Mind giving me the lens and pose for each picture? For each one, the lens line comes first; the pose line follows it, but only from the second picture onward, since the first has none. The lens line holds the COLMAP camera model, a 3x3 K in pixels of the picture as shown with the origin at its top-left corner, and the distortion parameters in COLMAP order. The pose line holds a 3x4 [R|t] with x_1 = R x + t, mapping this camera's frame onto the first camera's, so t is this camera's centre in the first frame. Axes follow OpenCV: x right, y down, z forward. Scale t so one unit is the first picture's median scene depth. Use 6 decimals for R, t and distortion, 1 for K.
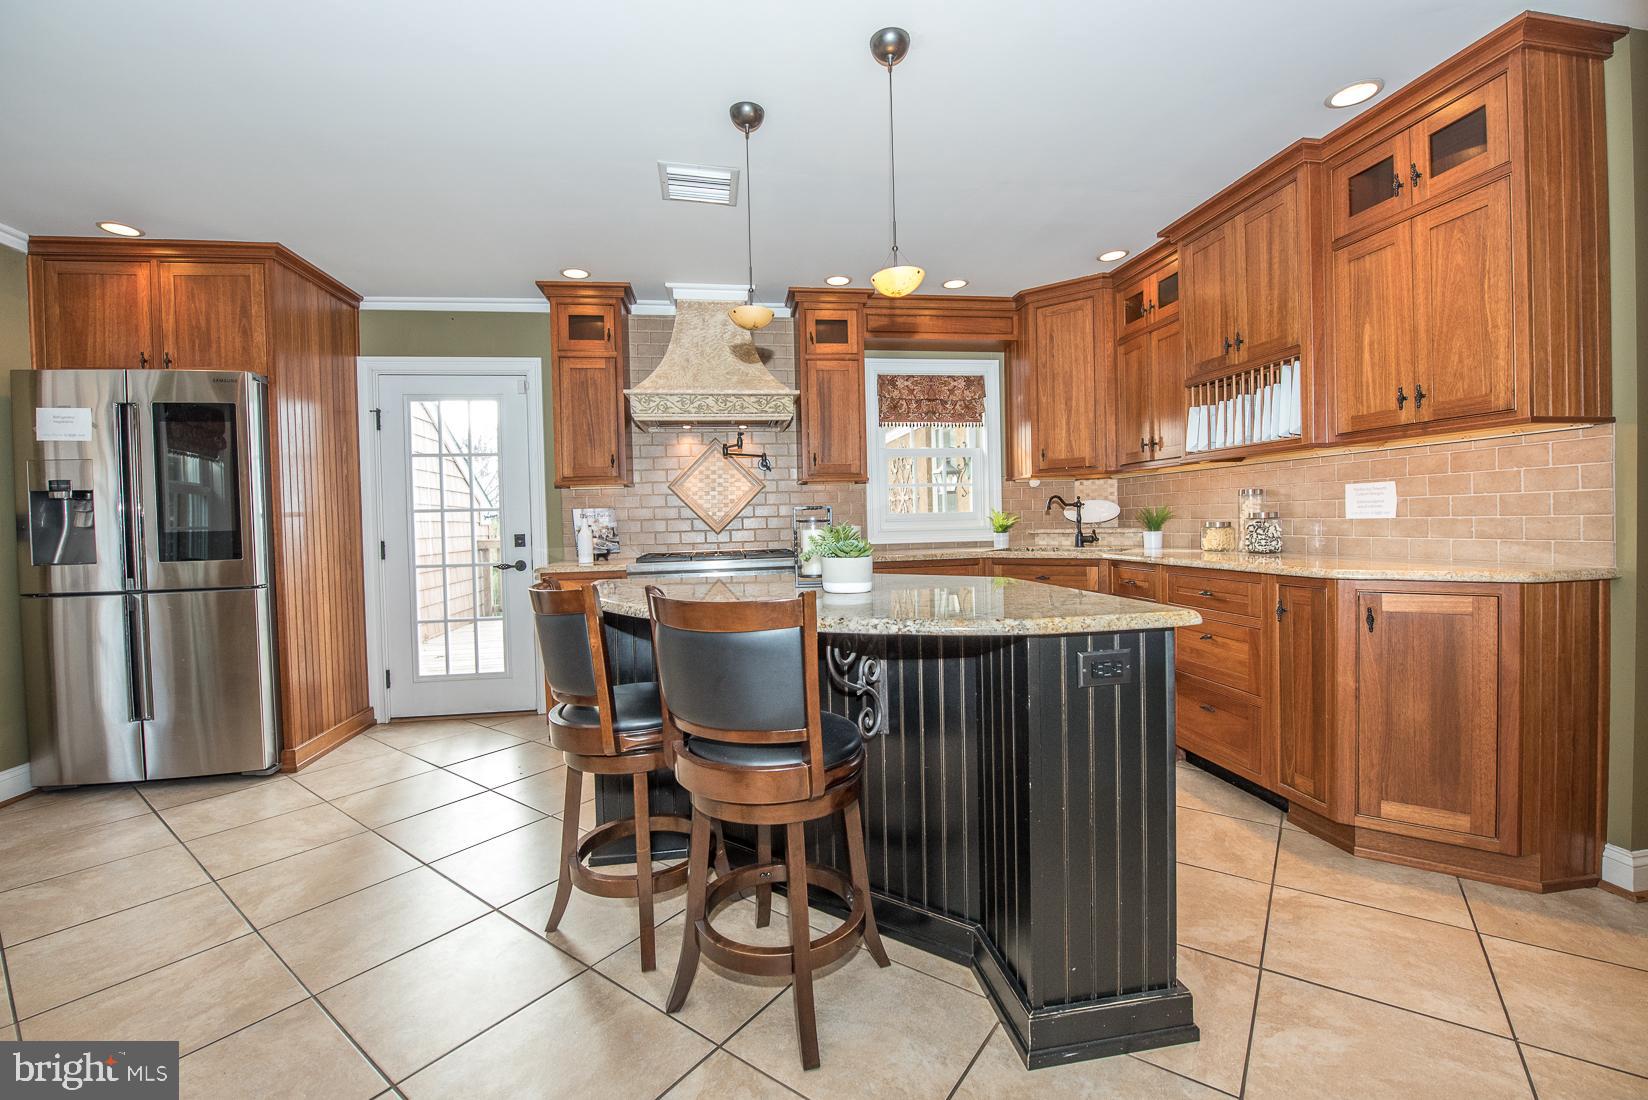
lens RADIAL K [[669.5, 0, 822.4], [0, 669.5, 527.8], [0, 0, 1]] dist [-0.011678, -0.001316]
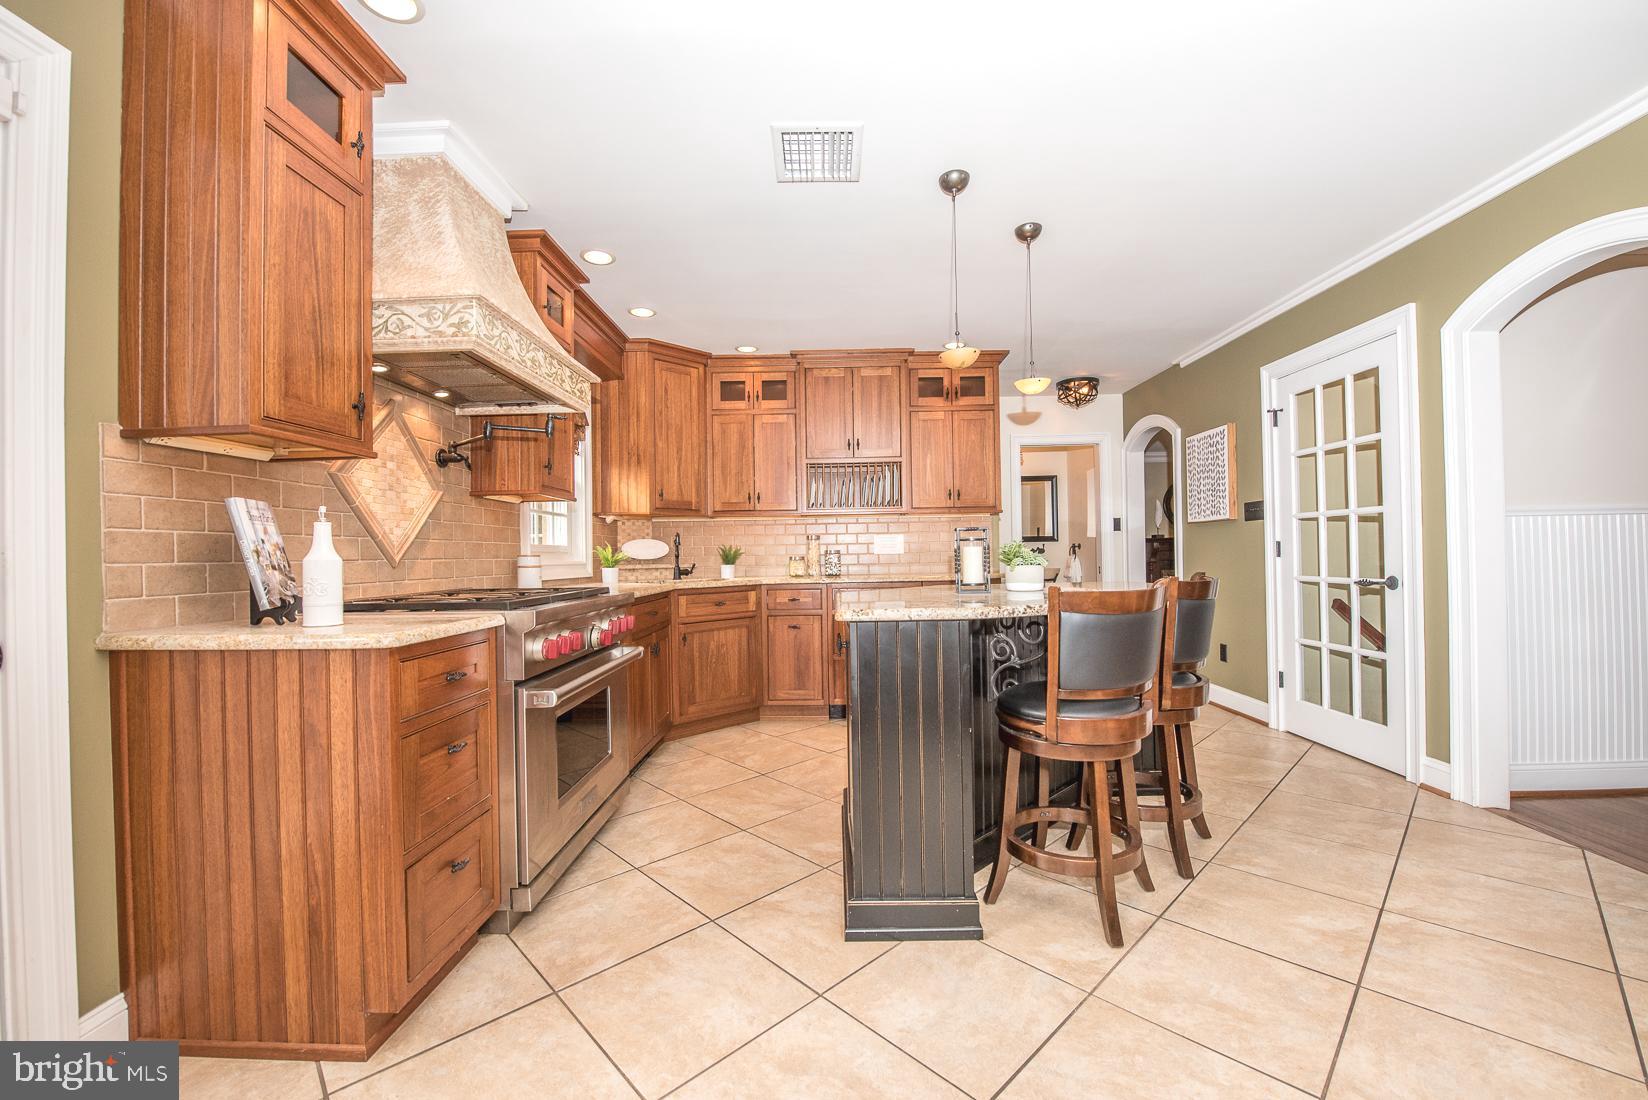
lens RADIAL K [[669.5, 0, 817.3], [0, 669.5, 556.3], [0, 0, 1]] dist [-0.011678, -0.001316]
pose [[0.168502, 0.025568, 0.985370, -0.724769], [0.026954, 0.999170, -0.030535, 0.031285], [-0.985333, 0.031705, 0.167673, 0.600704]]
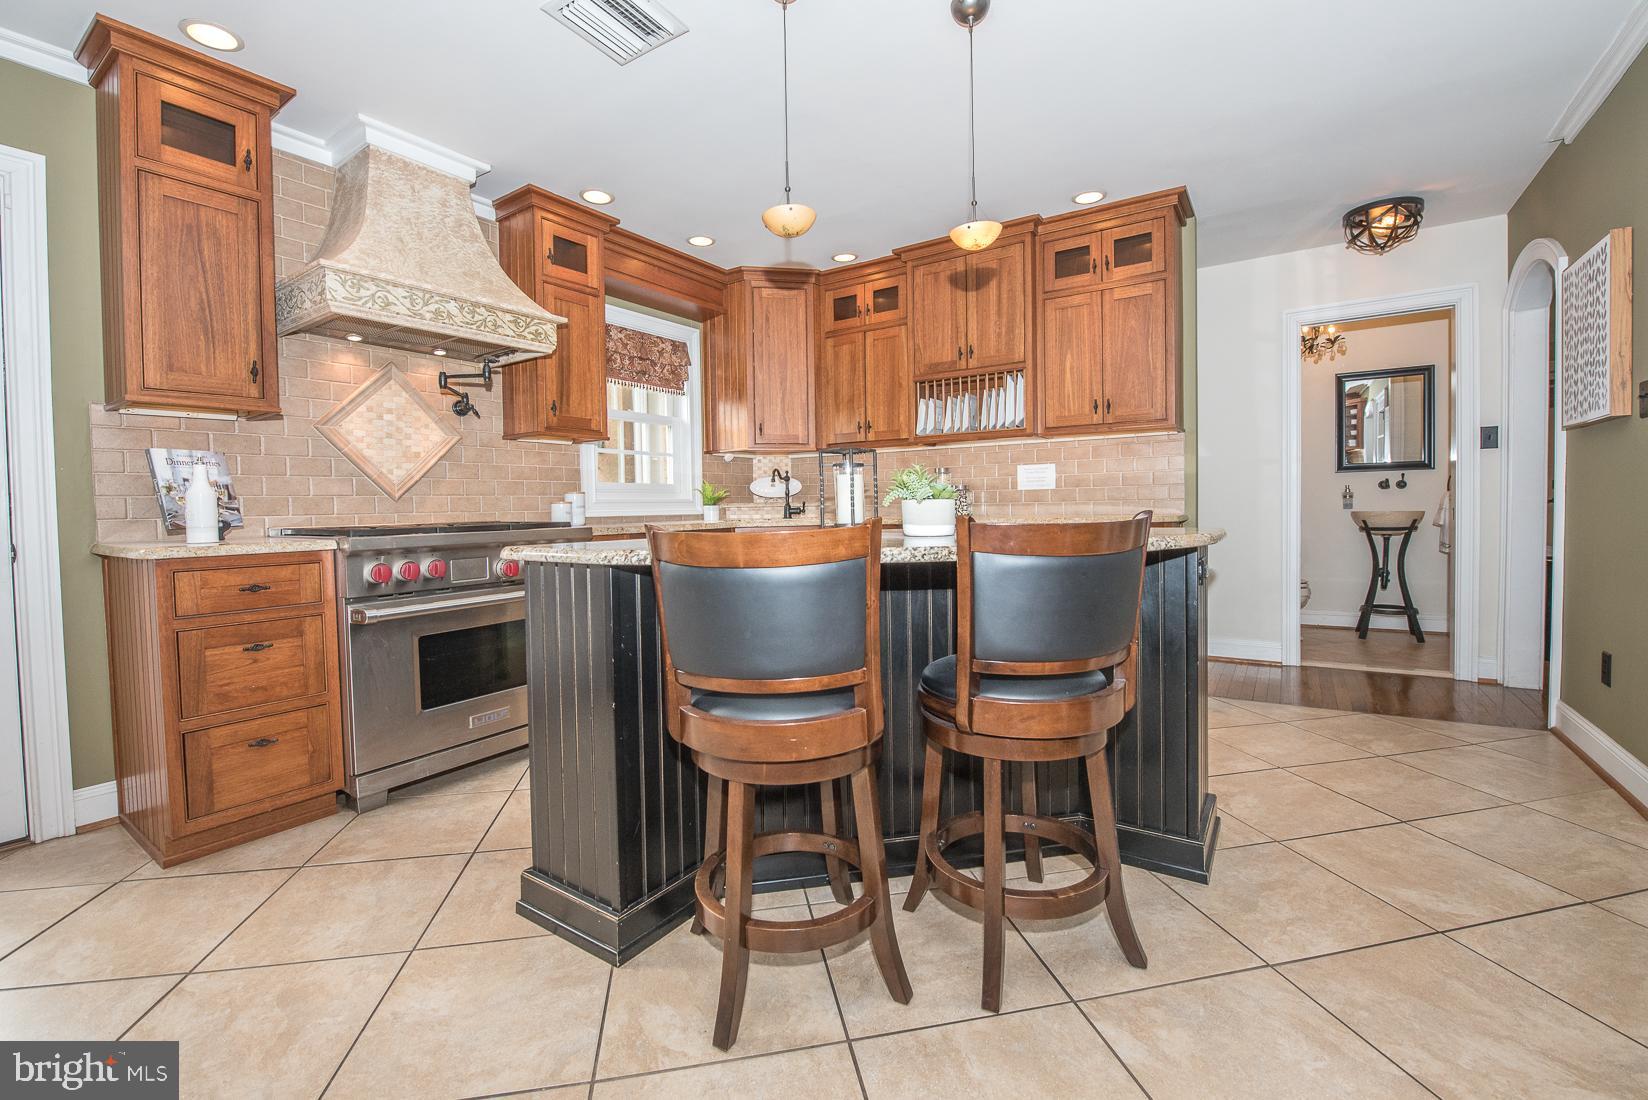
lens RADIAL K [[701.0, 0, 813.7], [0, 701.0, 534.0], [0, 0, 1]] dist [-0.014371, -0.001303]
pose [[0.686834, -0.012717, 0.726703, -0.424123], [0.007437, 0.999918, 0.010469, 0.043921], [-0.726777, -0.001786, 0.686872, 0.202550]]
